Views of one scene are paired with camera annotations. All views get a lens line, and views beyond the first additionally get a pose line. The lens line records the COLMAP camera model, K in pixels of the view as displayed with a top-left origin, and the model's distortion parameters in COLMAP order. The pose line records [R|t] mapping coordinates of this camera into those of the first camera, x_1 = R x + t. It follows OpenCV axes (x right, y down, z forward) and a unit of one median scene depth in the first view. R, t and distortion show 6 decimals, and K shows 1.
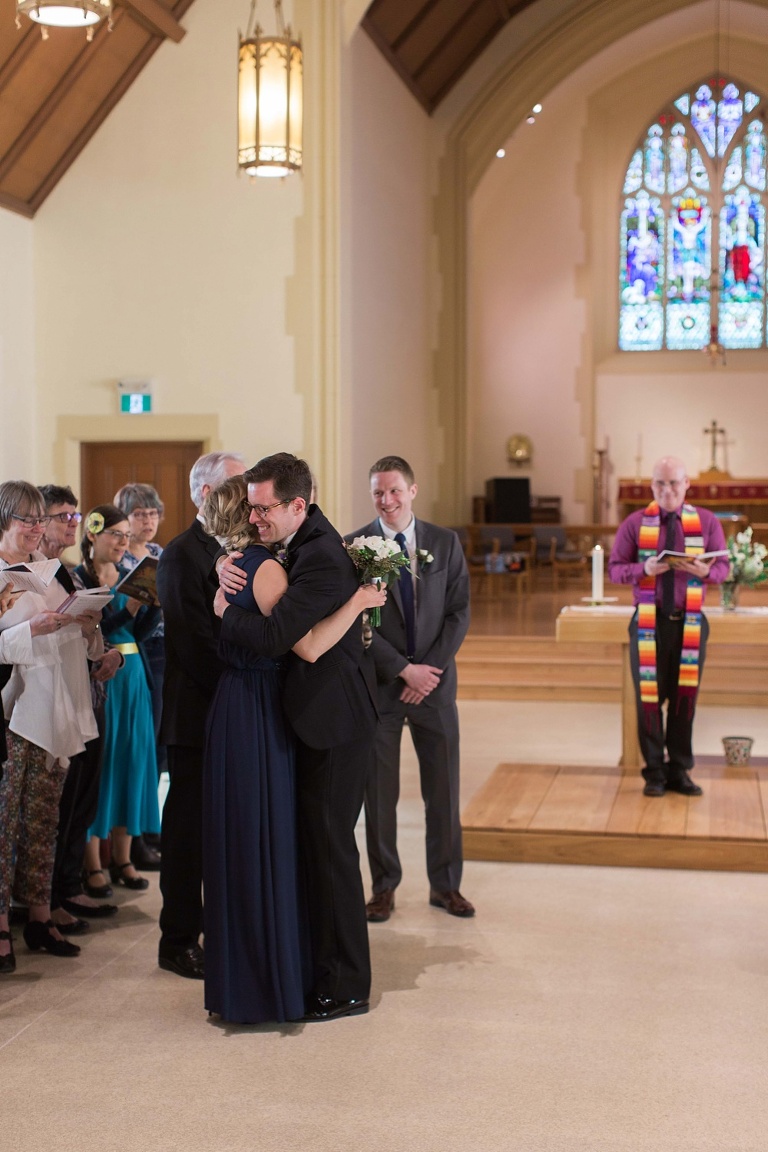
lens RADIAL K [[1659.8, 0, 380.2], [0, 1659.8, 564.2], [0, 0, 1]] dist [0.003289, 0.000000]
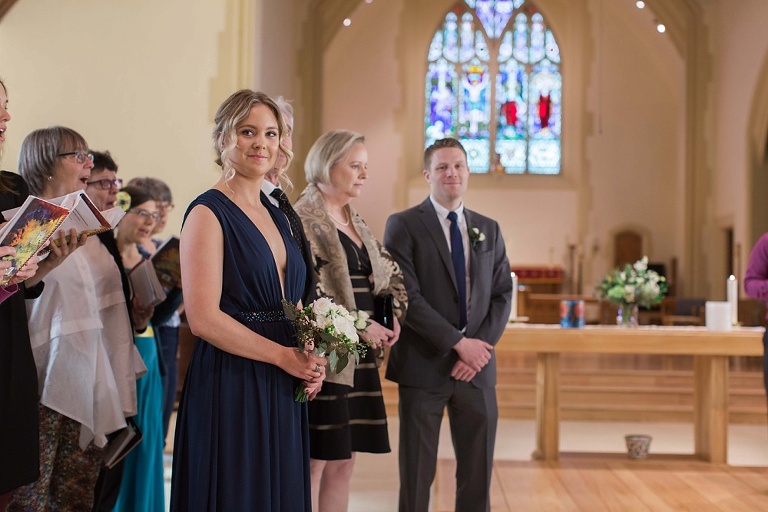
lens RADIAL K [[1106.5, 0, 375.3], [0, 1106.5, 244.1], [0, 0, 1]] dist [0.003289, 0.000000]
pose [[0.986857, 0.026406, 0.159422, -0.042438], [-0.011060, 0.995283, -0.096385, 0.020812], [-0.161215, 0.093355, 0.982494, 0.110175]]
